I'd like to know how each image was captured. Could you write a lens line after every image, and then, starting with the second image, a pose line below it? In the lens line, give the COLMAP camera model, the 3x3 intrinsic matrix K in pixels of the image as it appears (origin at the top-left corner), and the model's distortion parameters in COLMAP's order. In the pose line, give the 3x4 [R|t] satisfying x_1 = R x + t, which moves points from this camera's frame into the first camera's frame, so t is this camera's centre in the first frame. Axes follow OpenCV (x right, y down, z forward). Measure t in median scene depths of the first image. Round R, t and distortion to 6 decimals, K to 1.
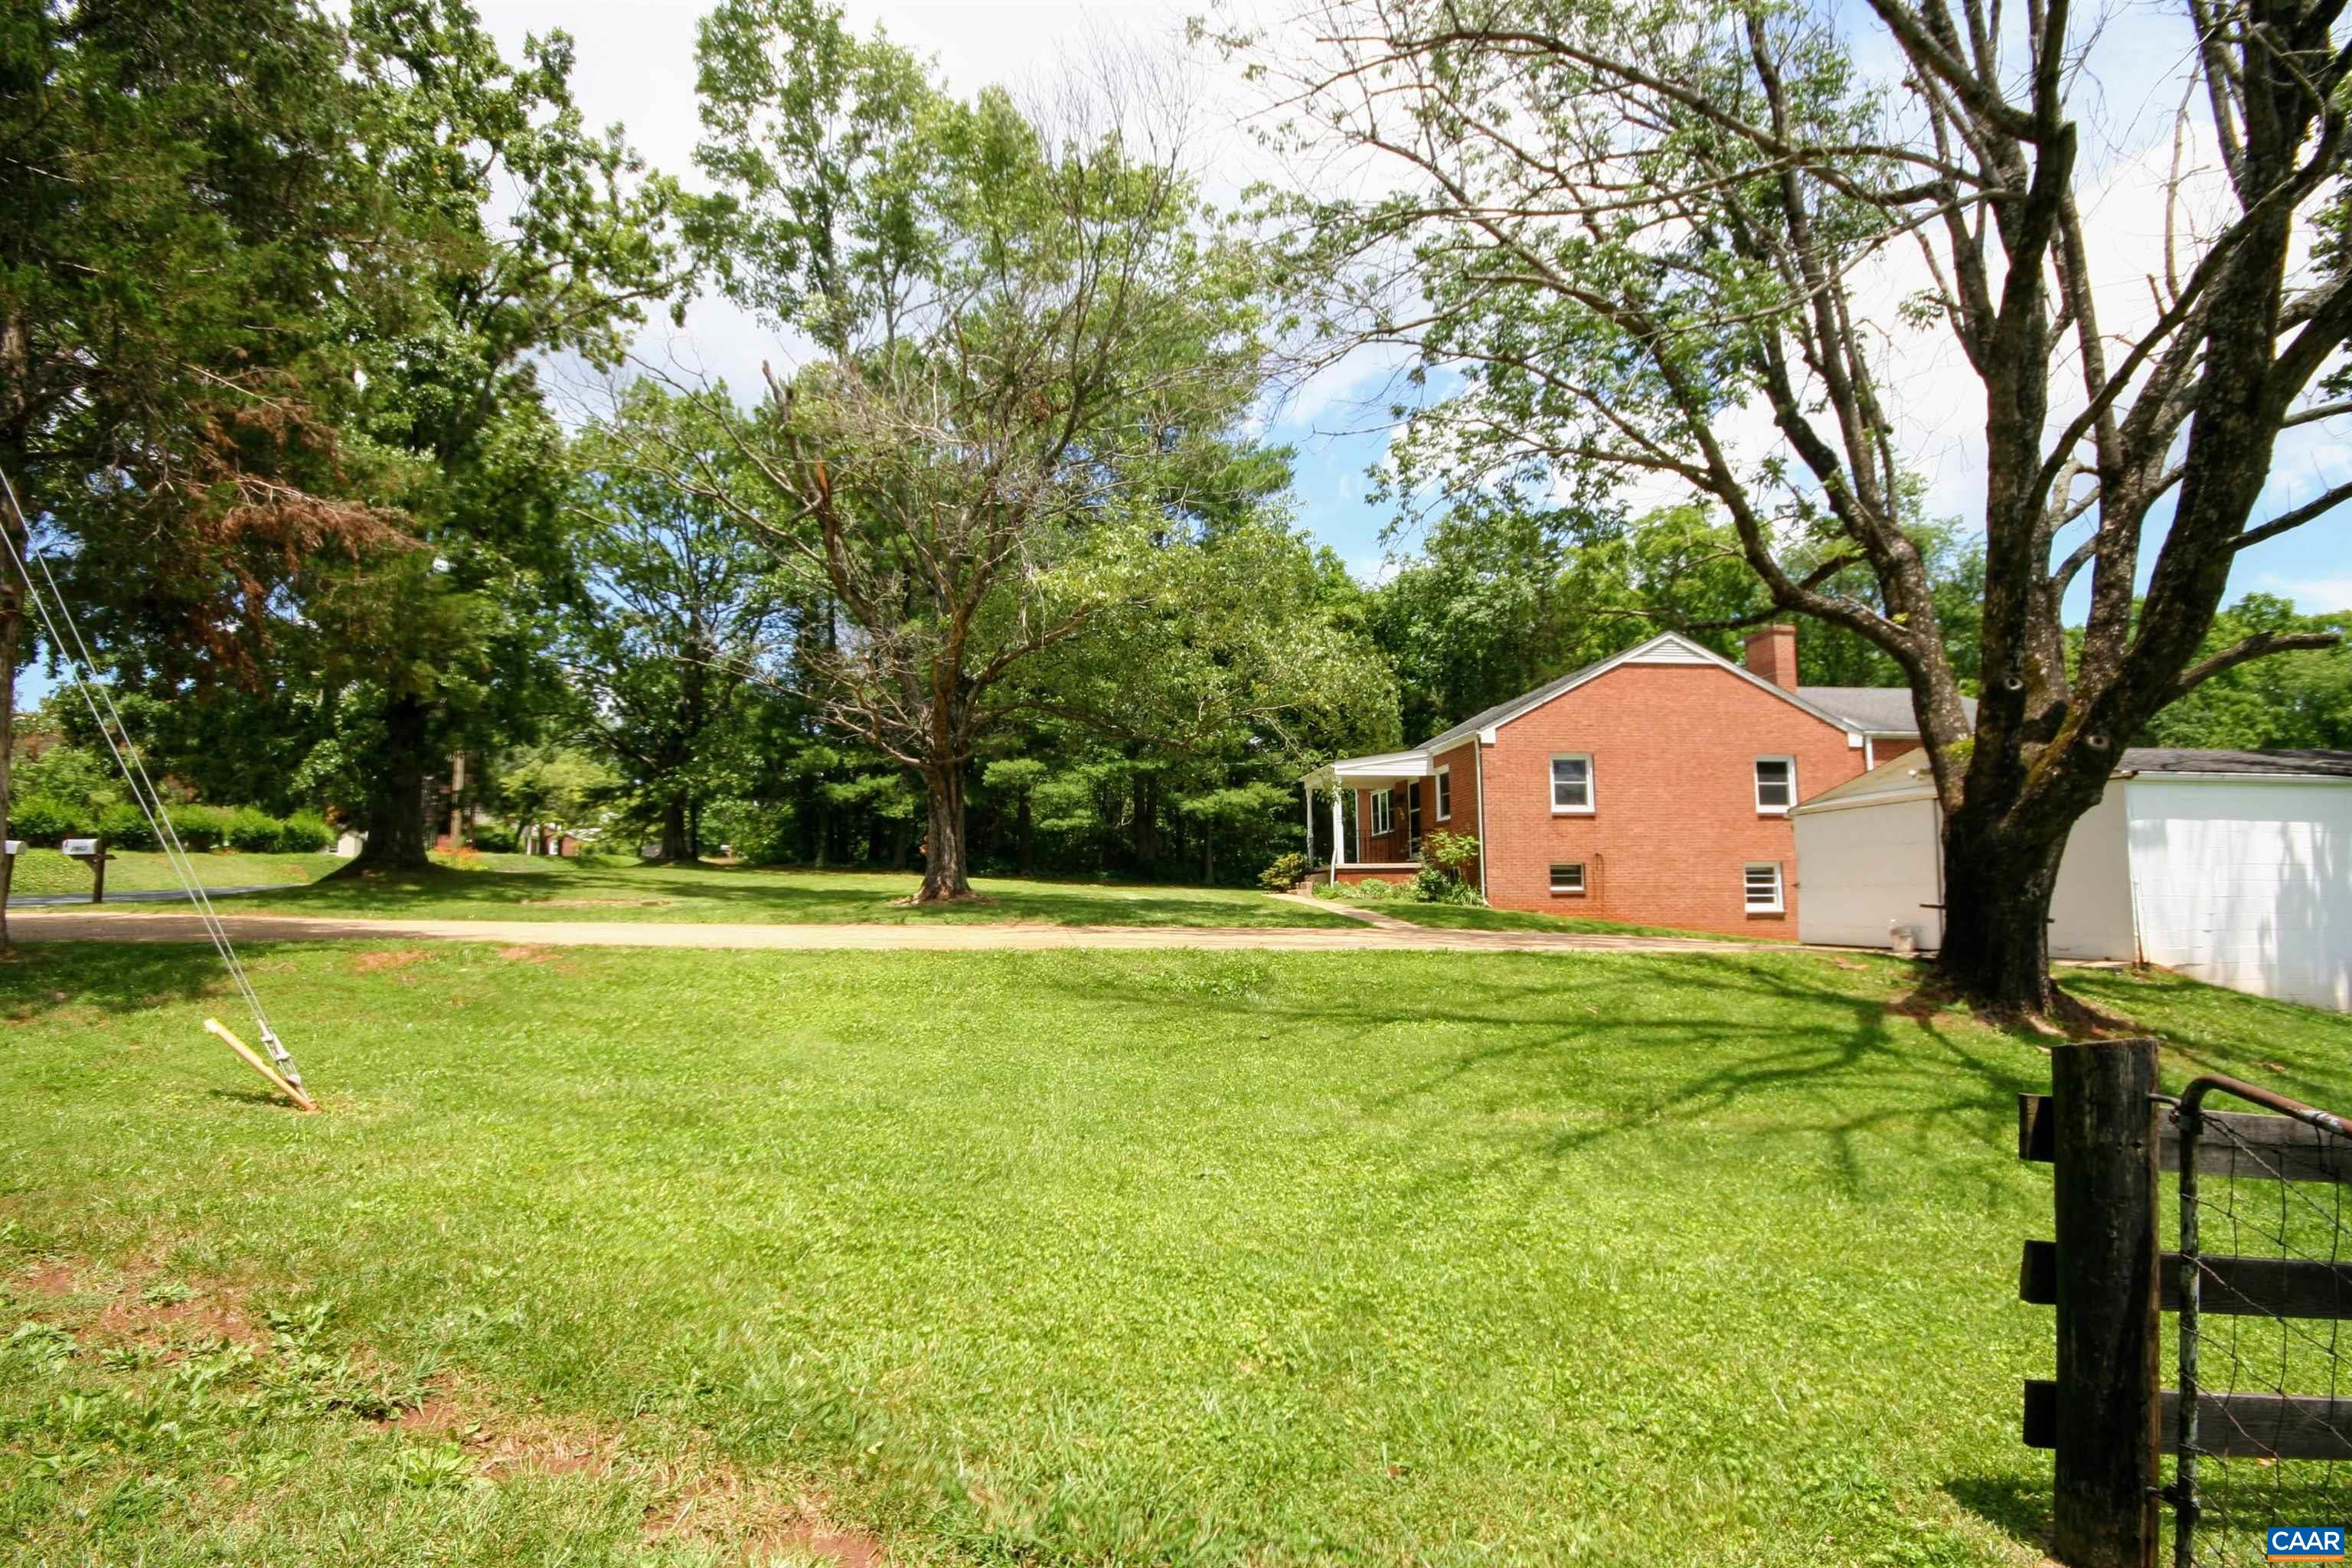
lens RADIAL K [[1120.3, 0, 1176.0], [0, 1120.3, 784.0], [0, 0, 1]] dist [0.013732, 0.000287]
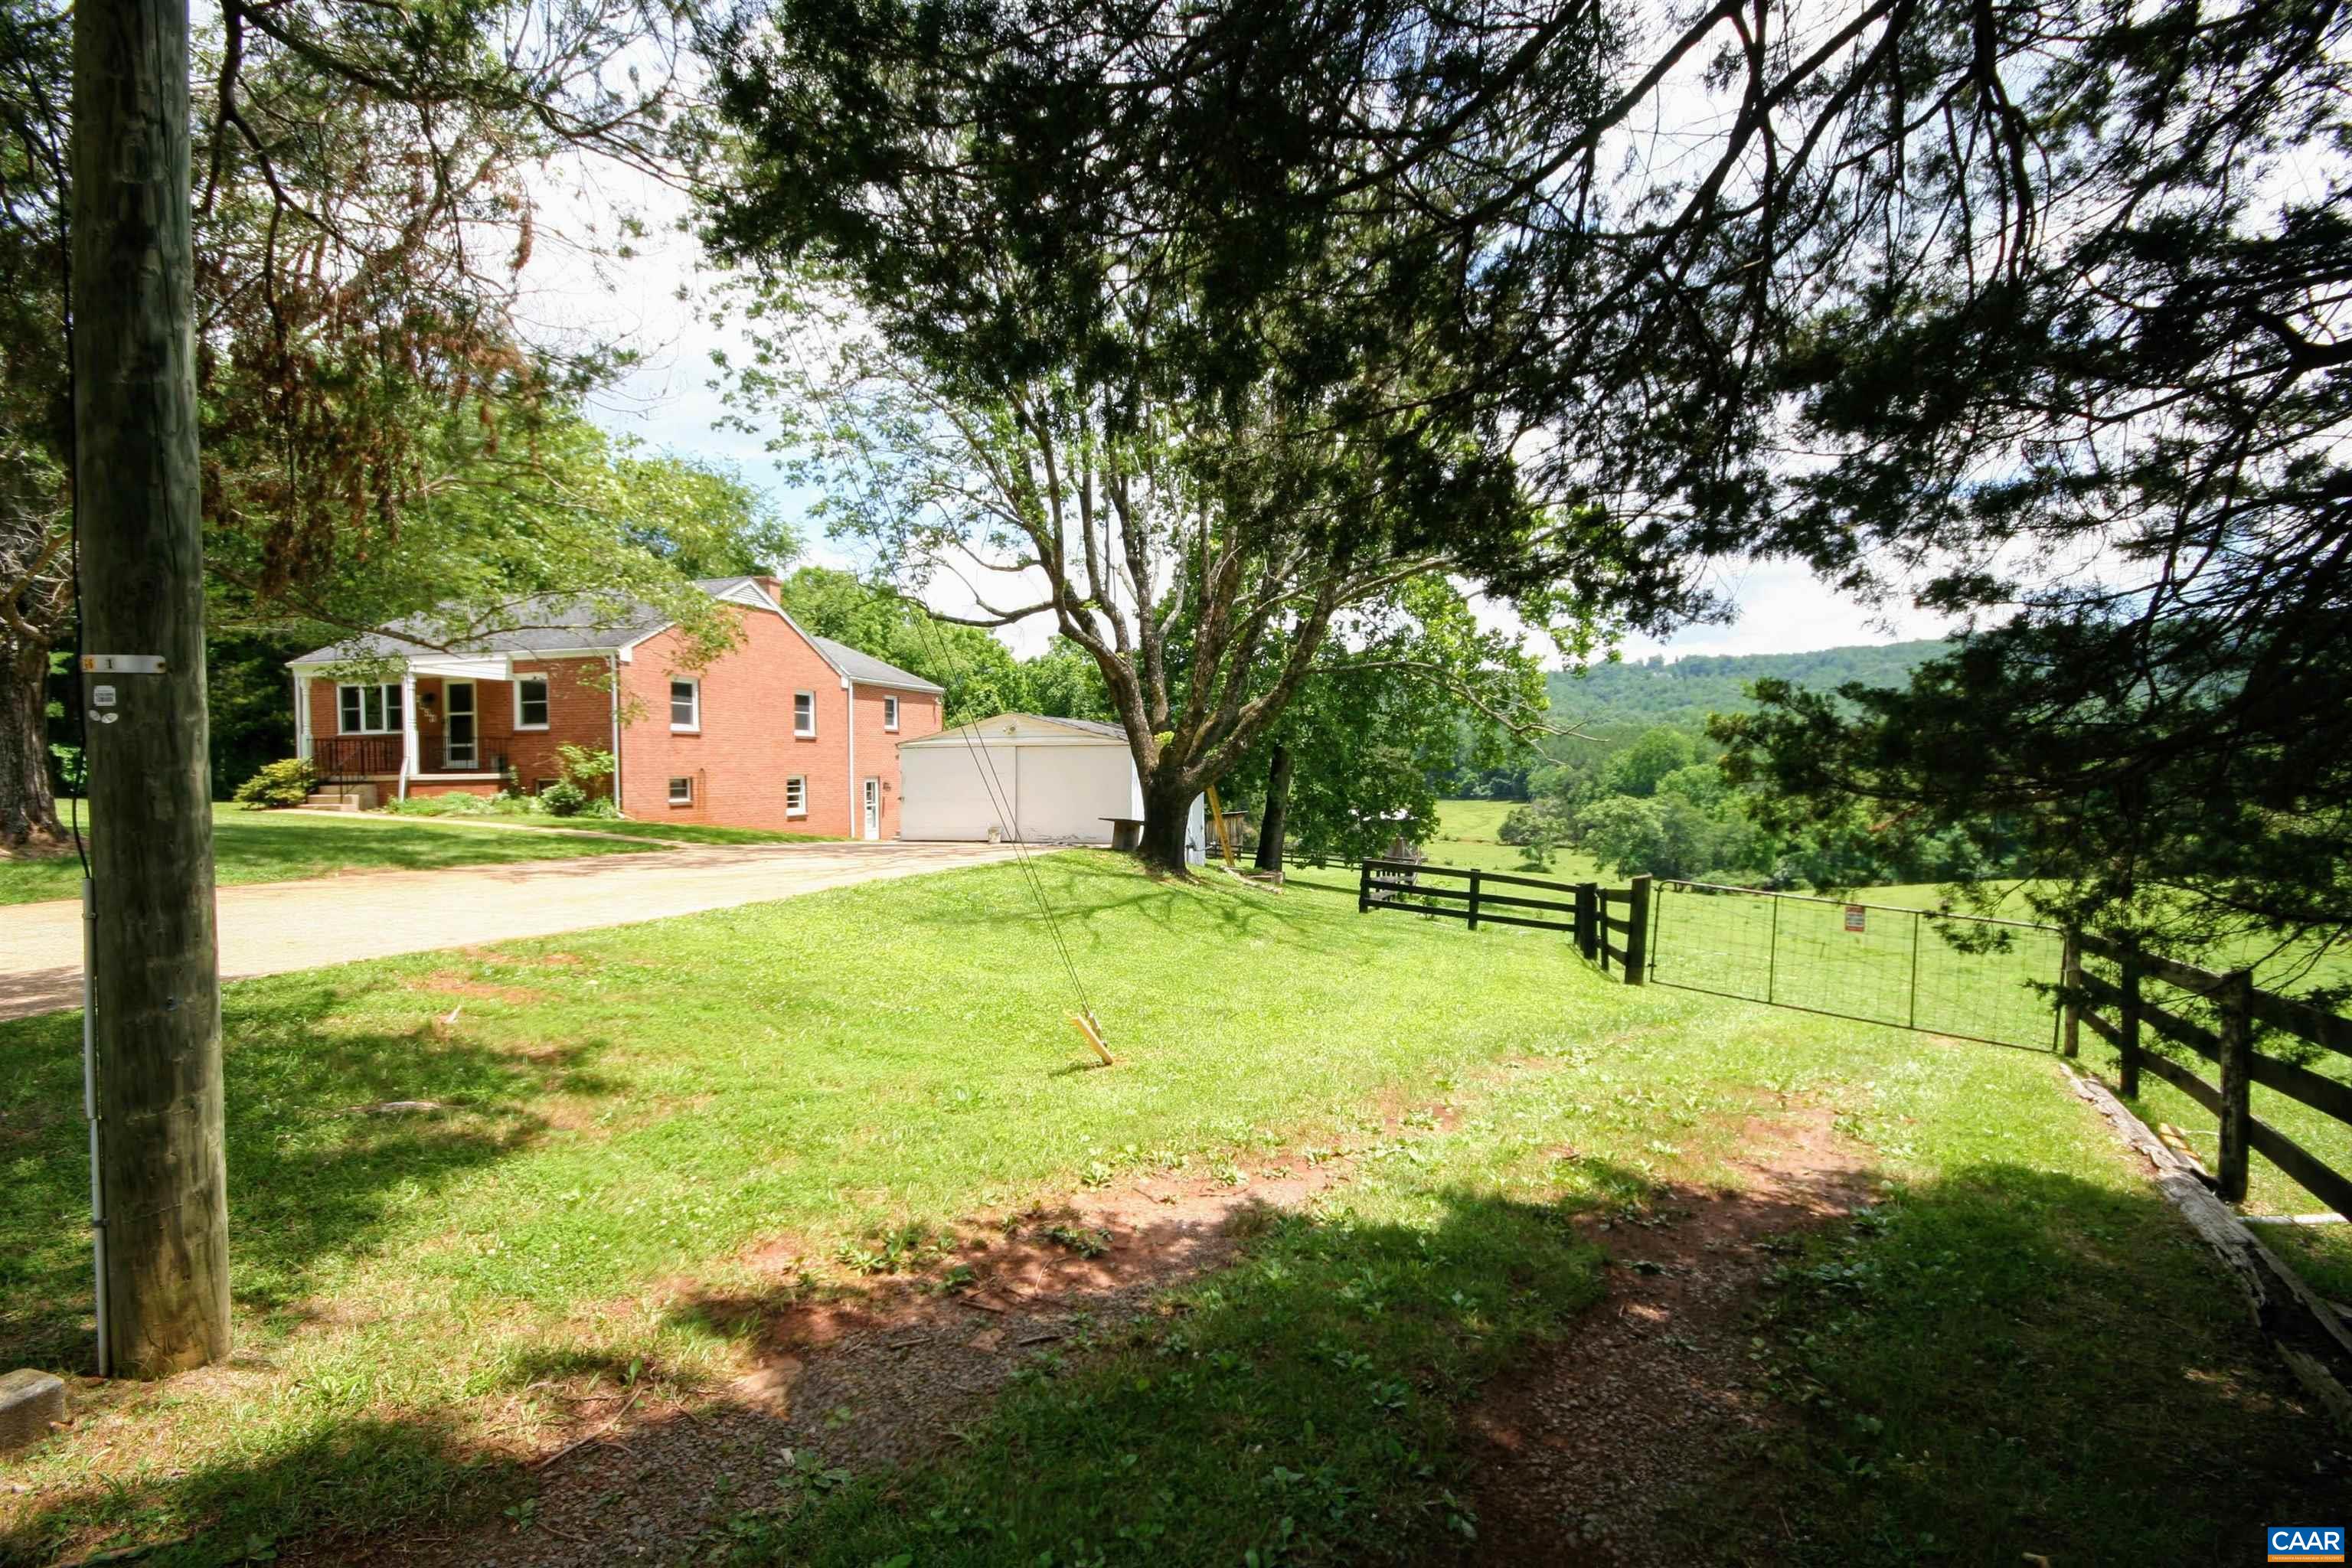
lens RADIAL K [[1120.3, 0, 1176.0], [0, 1120.3, 784.0], [0, 0, 1]] dist [0.013732, 0.000287]
pose [[0.412043, -0.005313, 0.911149, -0.417067], [-0.091364, 0.994702, 0.047117, -0.017482], [-0.906572, -0.102661, 0.409375, 0.099162]]
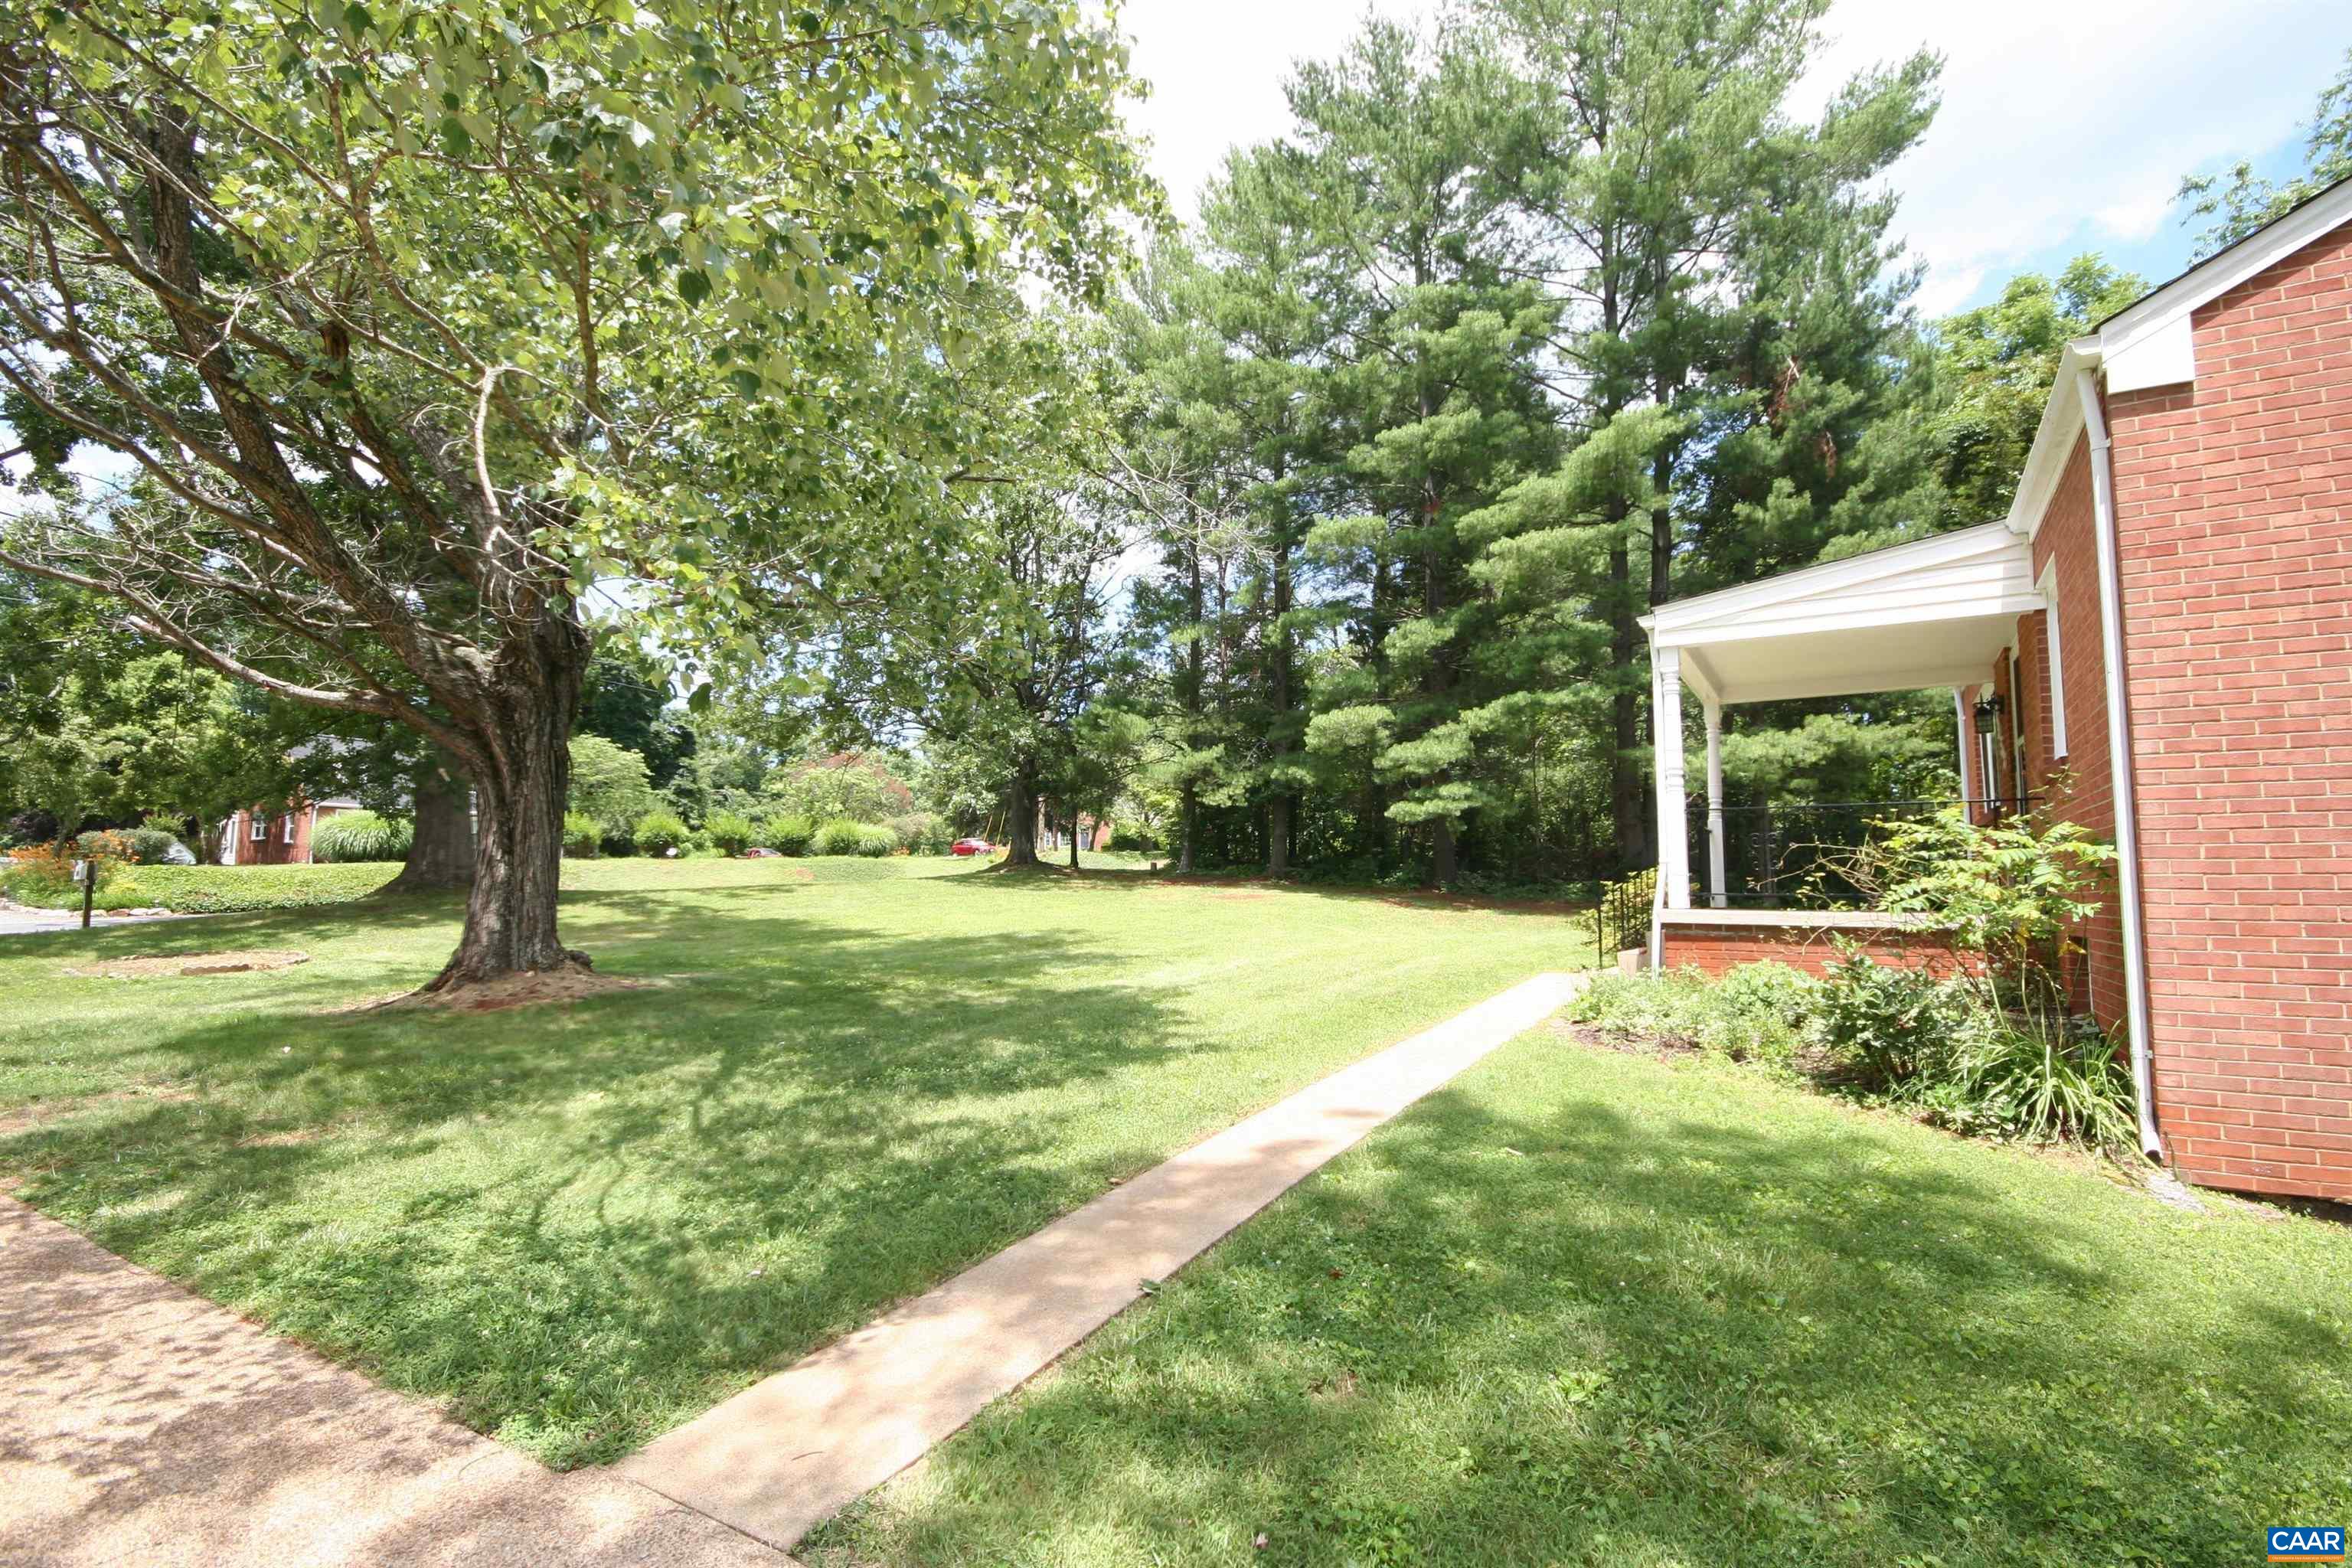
lens RADIAL K [[1128.8, 0, 1176.0], [0, 1128.8, 784.0], [0, 0, 1]] dist [-0.001015, 0.022027]
pose [[0.789530, -0.034048, -0.612766, 0.240902], [0.037998, 0.999256, -0.006564, 0.030604], [0.612534, -0.018101, 0.790237, 0.653740]]
